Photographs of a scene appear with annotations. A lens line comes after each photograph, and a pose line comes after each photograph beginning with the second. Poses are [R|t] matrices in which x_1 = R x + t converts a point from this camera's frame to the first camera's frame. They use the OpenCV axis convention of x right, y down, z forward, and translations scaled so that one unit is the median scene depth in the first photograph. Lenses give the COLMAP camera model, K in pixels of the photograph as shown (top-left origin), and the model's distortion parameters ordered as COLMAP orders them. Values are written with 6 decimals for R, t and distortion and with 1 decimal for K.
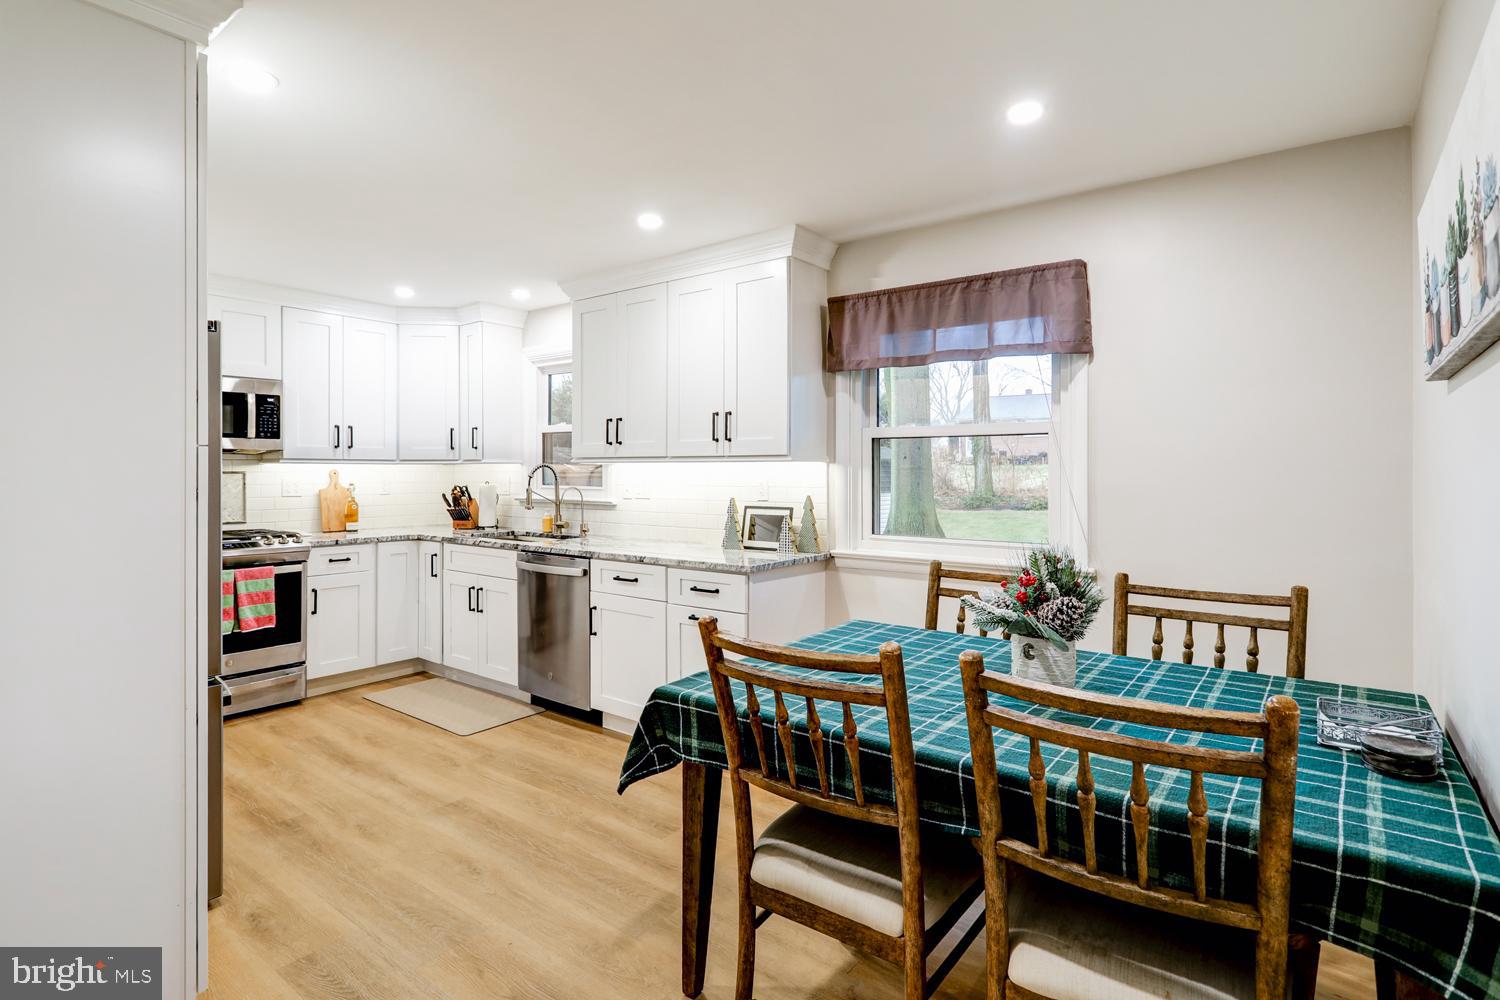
lens RADIAL K [[749.4, 0, 751.4], [0, 749.4, 473.1], [0, 0, 1]] dist [0.000730, 0.000088]
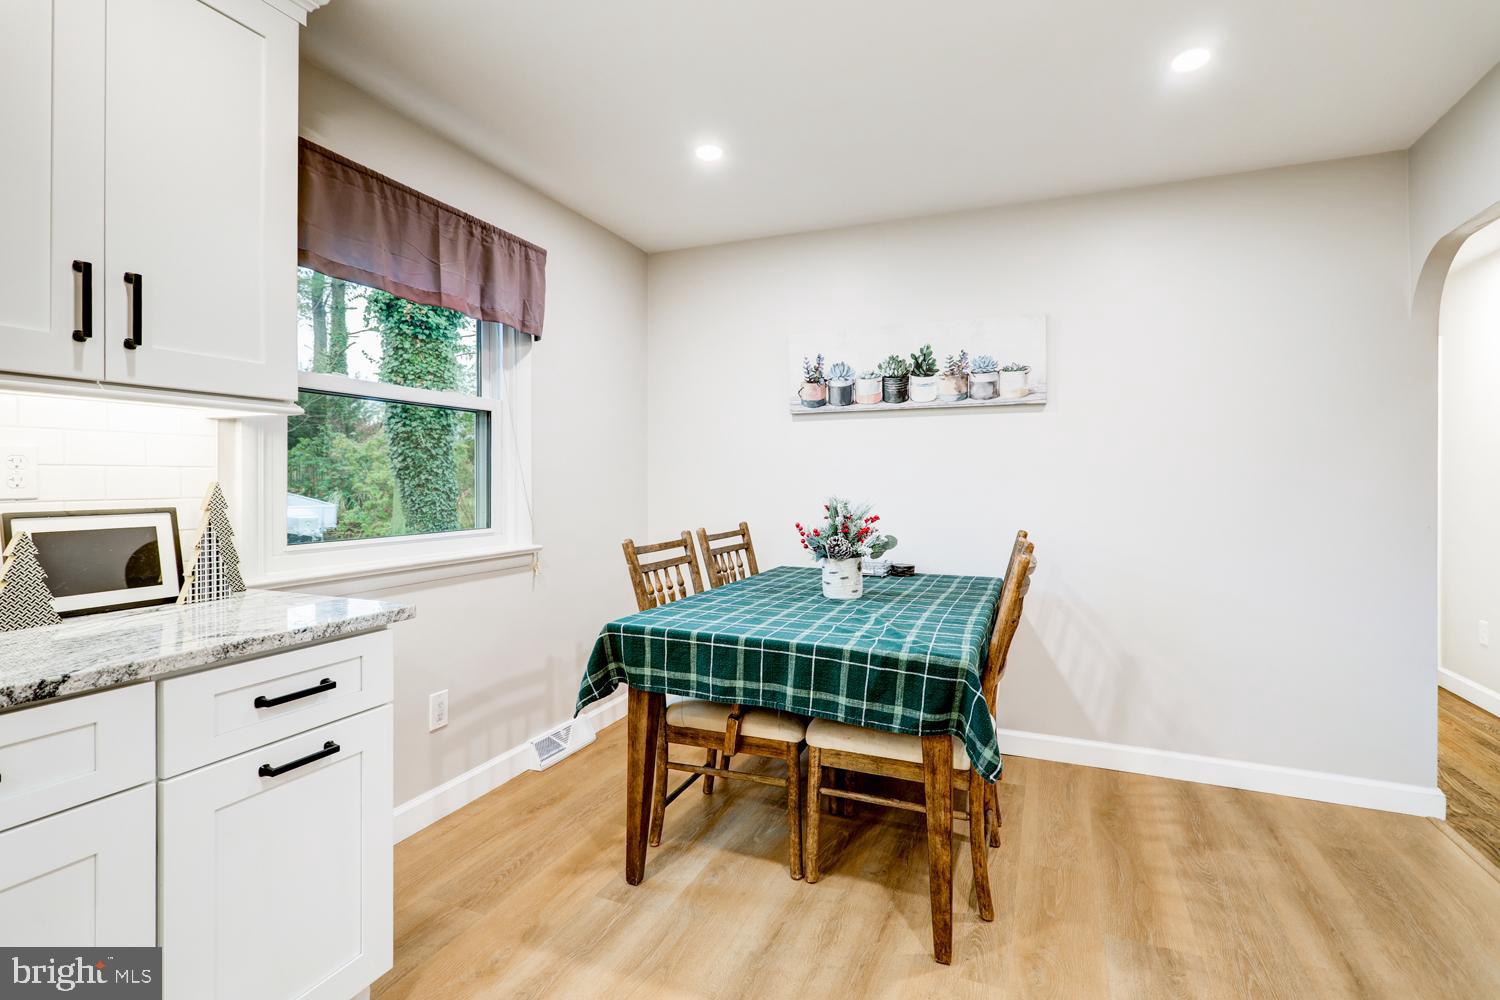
lens RADIAL K [[719.4, 0, 745.7], [0, 719.4, 479.9], [0, 0, 1]] dist [0.001582, 0.000658]
pose [[-0.250318, -0.003091, 0.968159, -0.681286], [-0.004206, 0.999989, 0.002105, 0.036849], [-0.968154, -0.003545, -0.250328, 1.082081]]
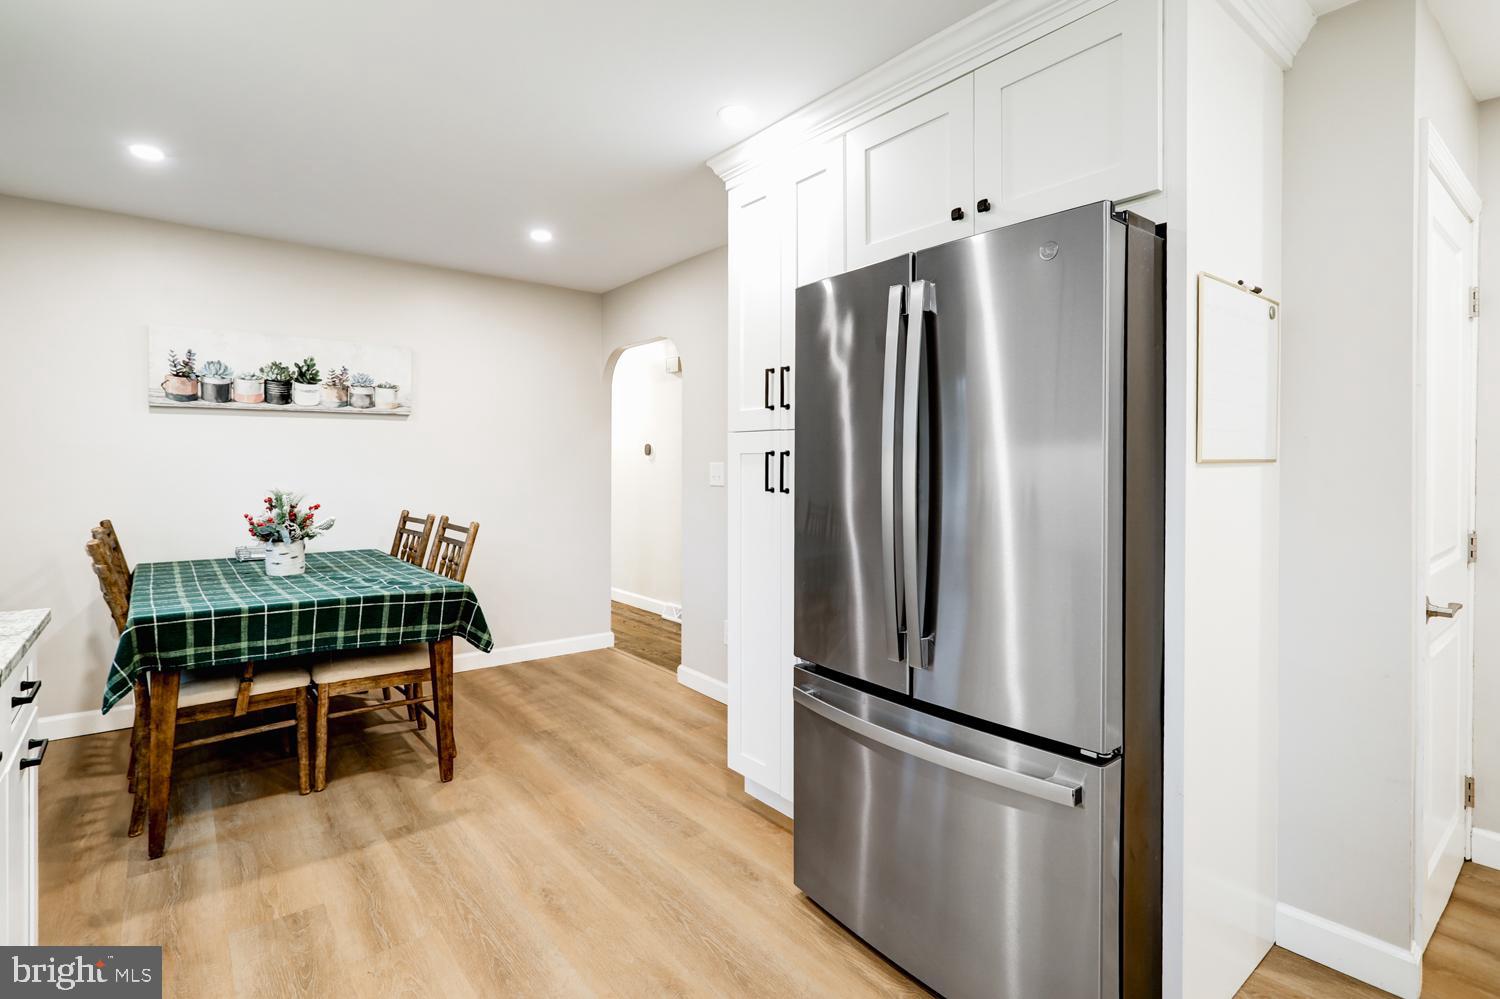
lens RADIAL K [[719.4, 0, 745.7], [0, 719.4, 479.4], [0, 0, 1]] dist [0.001582, 0.000658]
pose [[-0.970294, -0.009311, 0.241749, -0.762972], [-0.004414, 0.999774, 0.020790, 0.016932], [-0.241888, 0.019105, -0.970116, 1.679864]]
